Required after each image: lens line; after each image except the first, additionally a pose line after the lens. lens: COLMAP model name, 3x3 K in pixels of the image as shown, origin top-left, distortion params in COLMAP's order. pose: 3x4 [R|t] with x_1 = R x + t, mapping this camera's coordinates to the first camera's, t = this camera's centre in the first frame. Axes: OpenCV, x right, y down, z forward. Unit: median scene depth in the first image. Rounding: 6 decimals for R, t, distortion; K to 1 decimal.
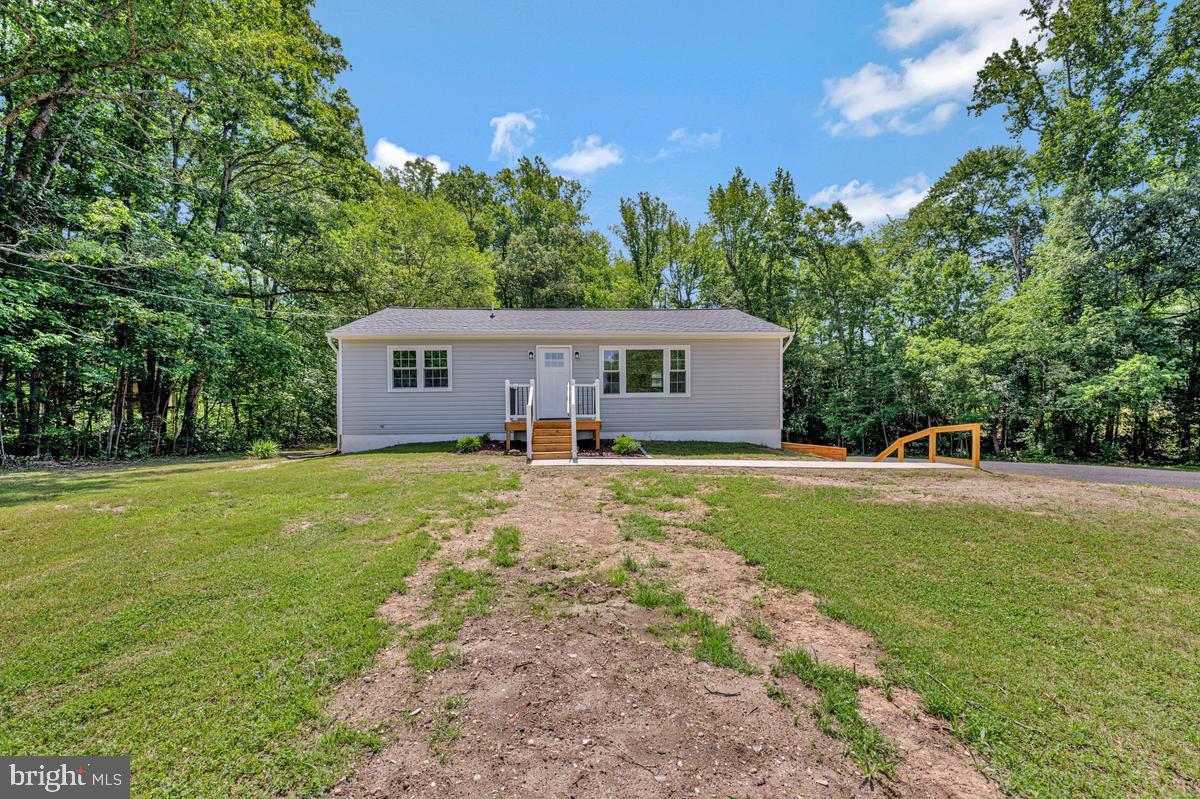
lens RADIAL K [[492.8, 0, 605.5], [0, 492.8, 418.1], [0, 0, 1]] dist [0.000651, 0.000336]
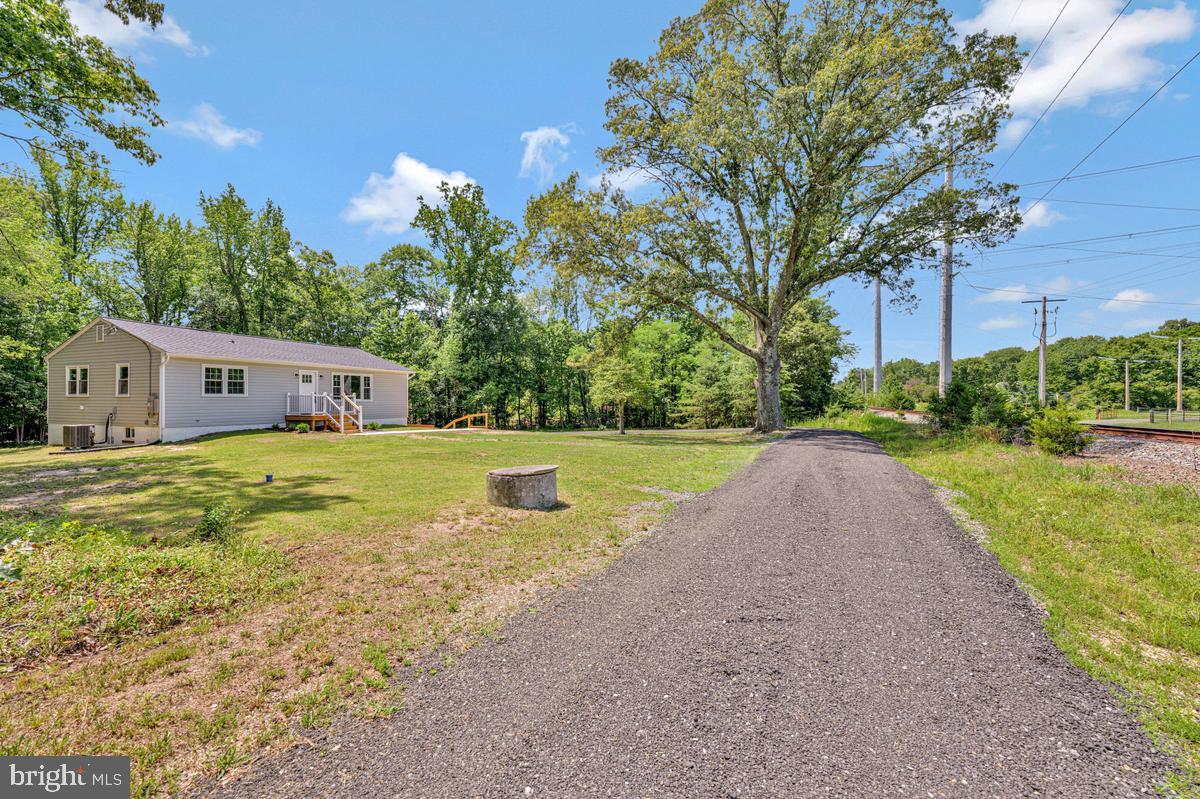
lens RADIAL K [[492.8, 0, 599.7], [0, 492.8, 404.5], [0, 0, 1]] dist [0.000651, 0.000336]
pose [[0.416599, 0.002844, 0.909086, -1.203501], [0.013590, 0.999864, -0.009356, -0.001212], [-0.908989, 0.016252, 0.416504, -0.601554]]
